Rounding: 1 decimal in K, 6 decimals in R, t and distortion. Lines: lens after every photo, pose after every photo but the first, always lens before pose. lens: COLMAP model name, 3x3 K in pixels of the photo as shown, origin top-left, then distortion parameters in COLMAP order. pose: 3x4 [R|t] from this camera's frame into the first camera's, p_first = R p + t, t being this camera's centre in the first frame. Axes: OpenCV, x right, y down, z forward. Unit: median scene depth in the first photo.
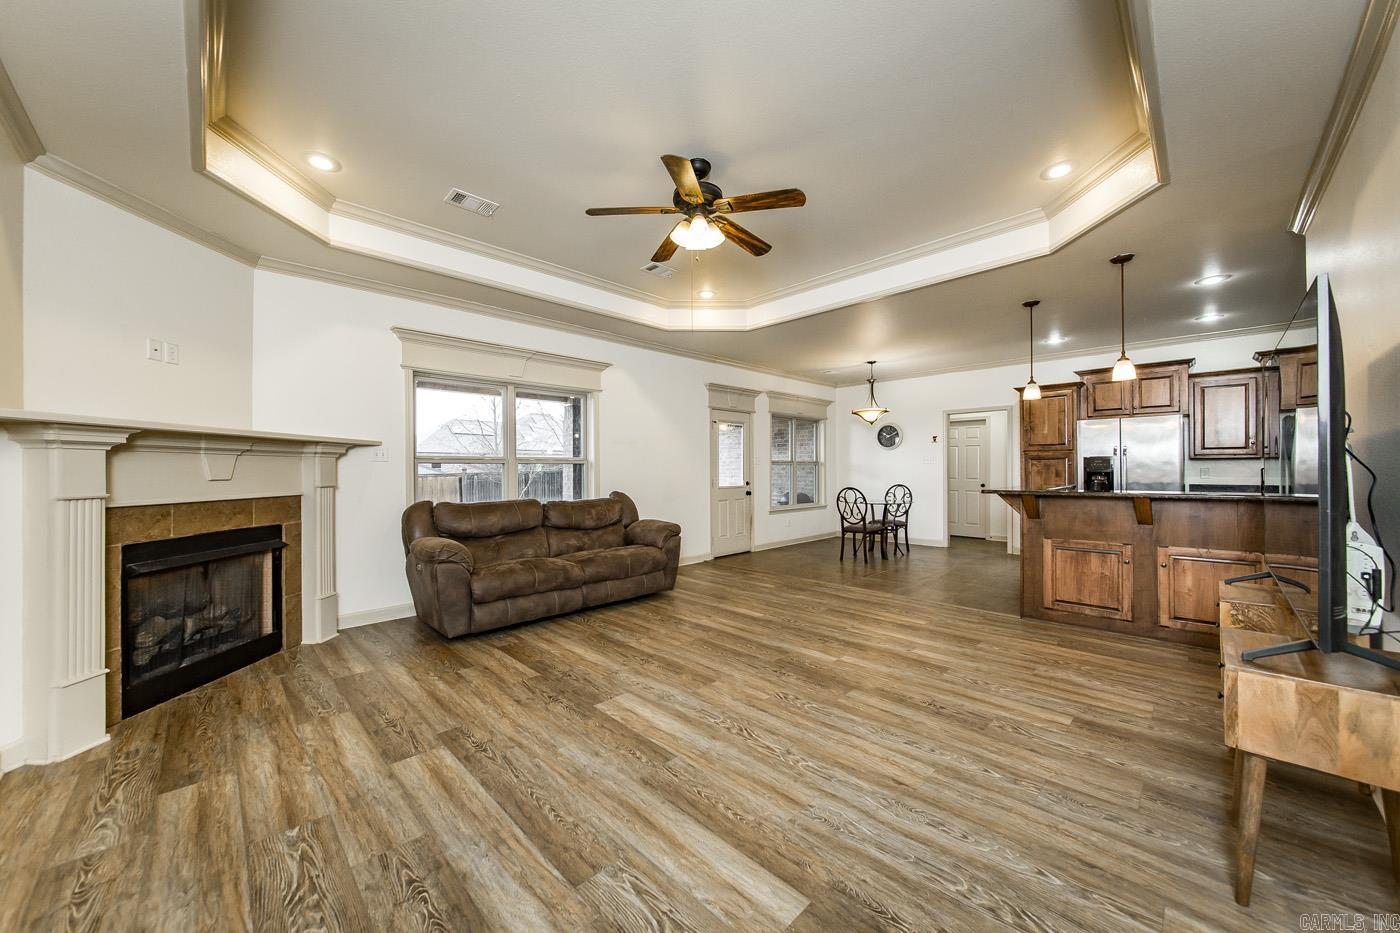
lens RADIAL K [[511.4, 0, 689.4], [0, 511.4, 461.5], [0, 0, 1]] dist [-0.001289, -0.000181]
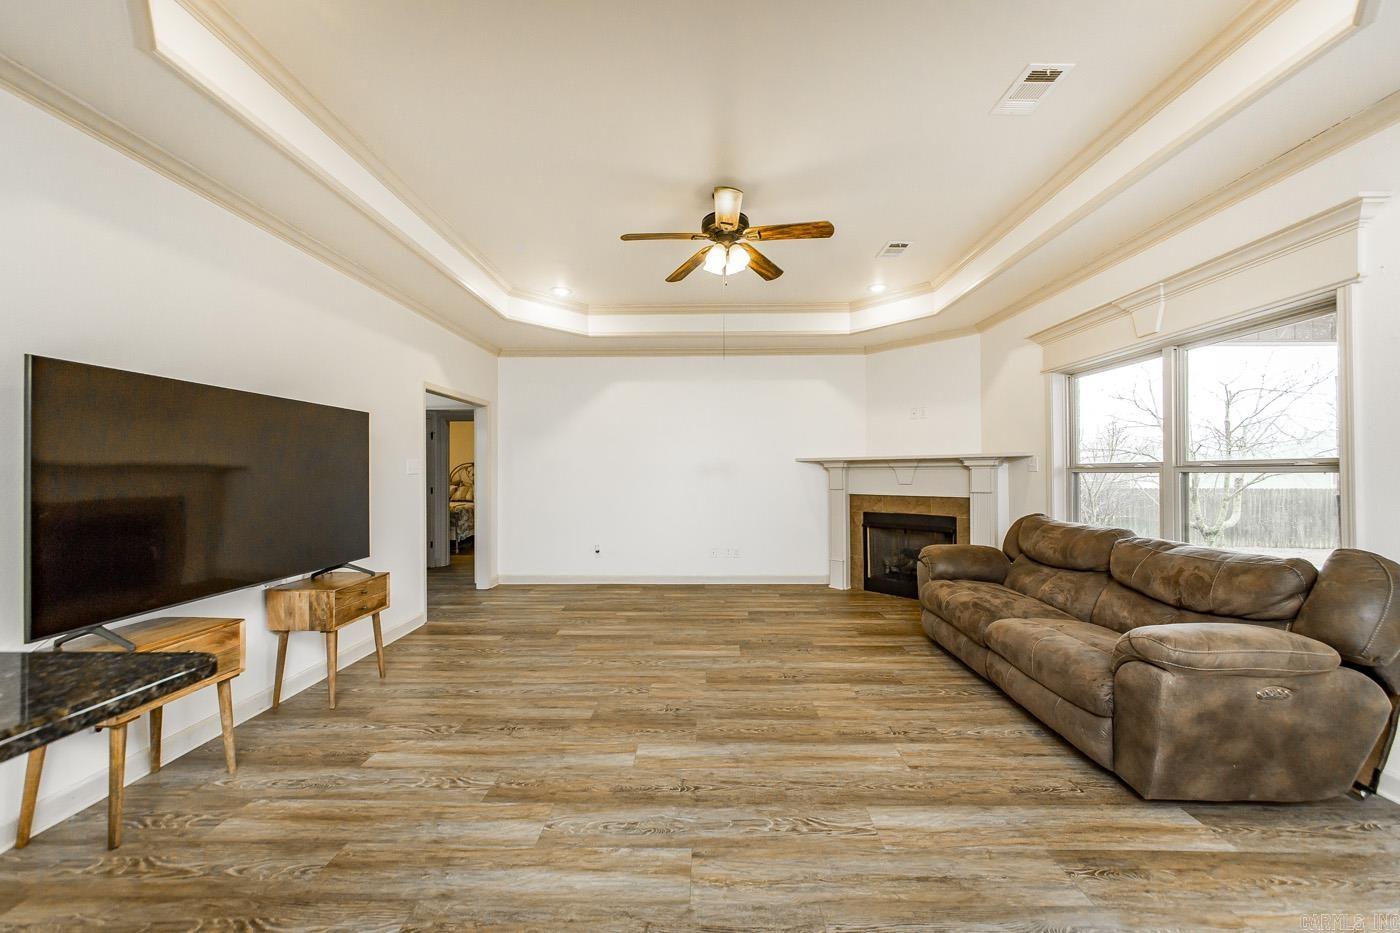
lens RADIAL K [[497.3, 0, 699.3], [0, 497.3, 471.1], [0, 0, 1]] dist [-0.001061, -0.000272]
pose [[-0.702644, 0.006115, -0.711515, 0.748553], [0.016435, 0.999836, -0.007638, -0.005147], [0.711352, -0.017061, -0.702629, 1.613794]]
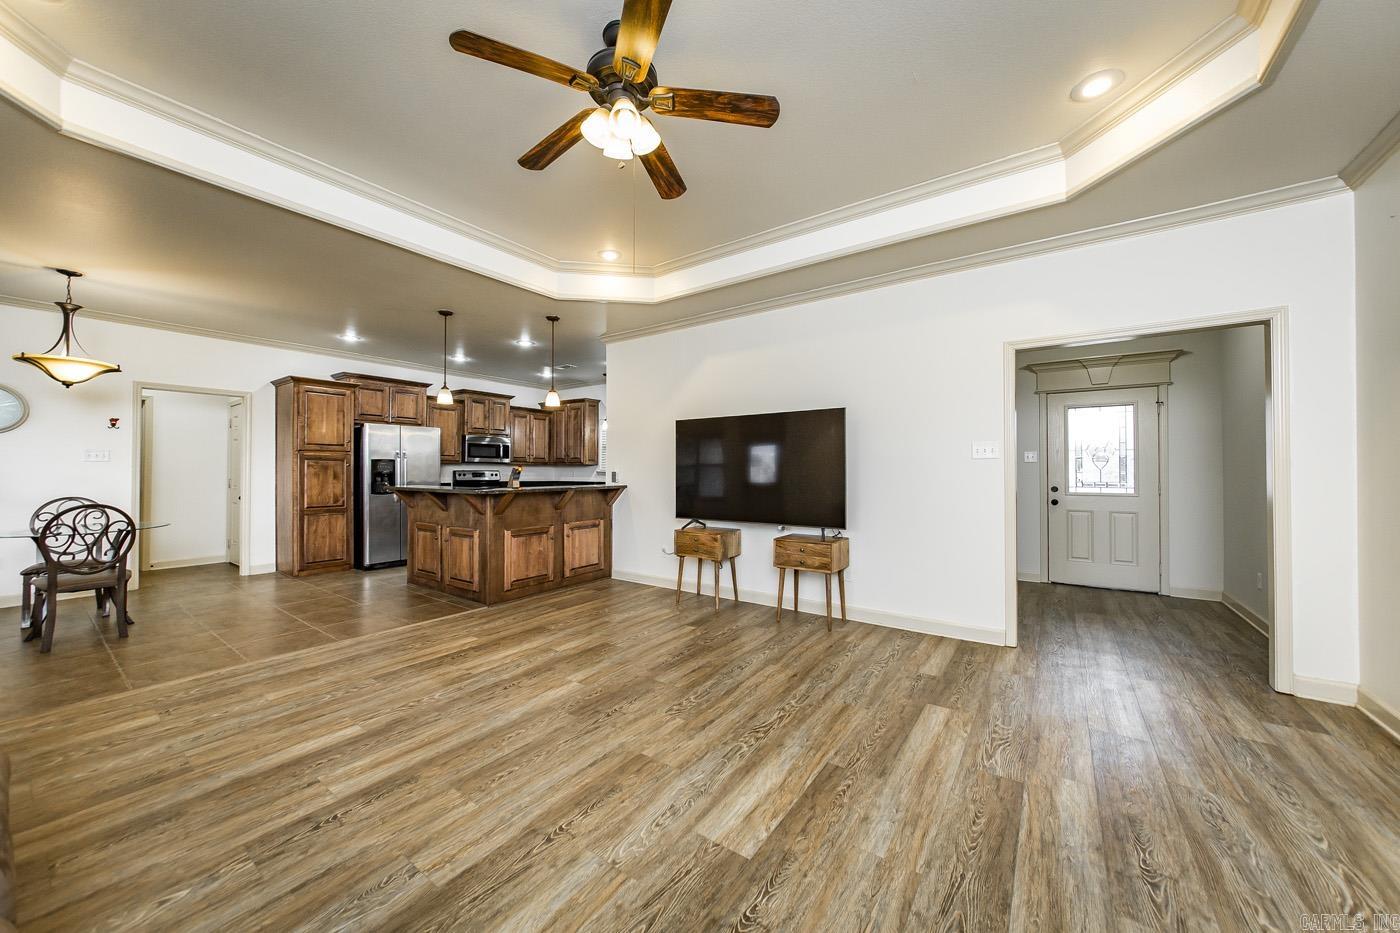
lens RADIAL K [[510.7, 0, 700.0], [0, 510.7, 466.5], [0, 0, 1]] dist [-0.018259, 0.006334]
pose [[-0.189649, 0.009545, 0.981805, -0.647155], [-0.012202, 0.999853, -0.012078, 0.018611], [-0.981776, -0.014271, -0.189505, 0.991514]]
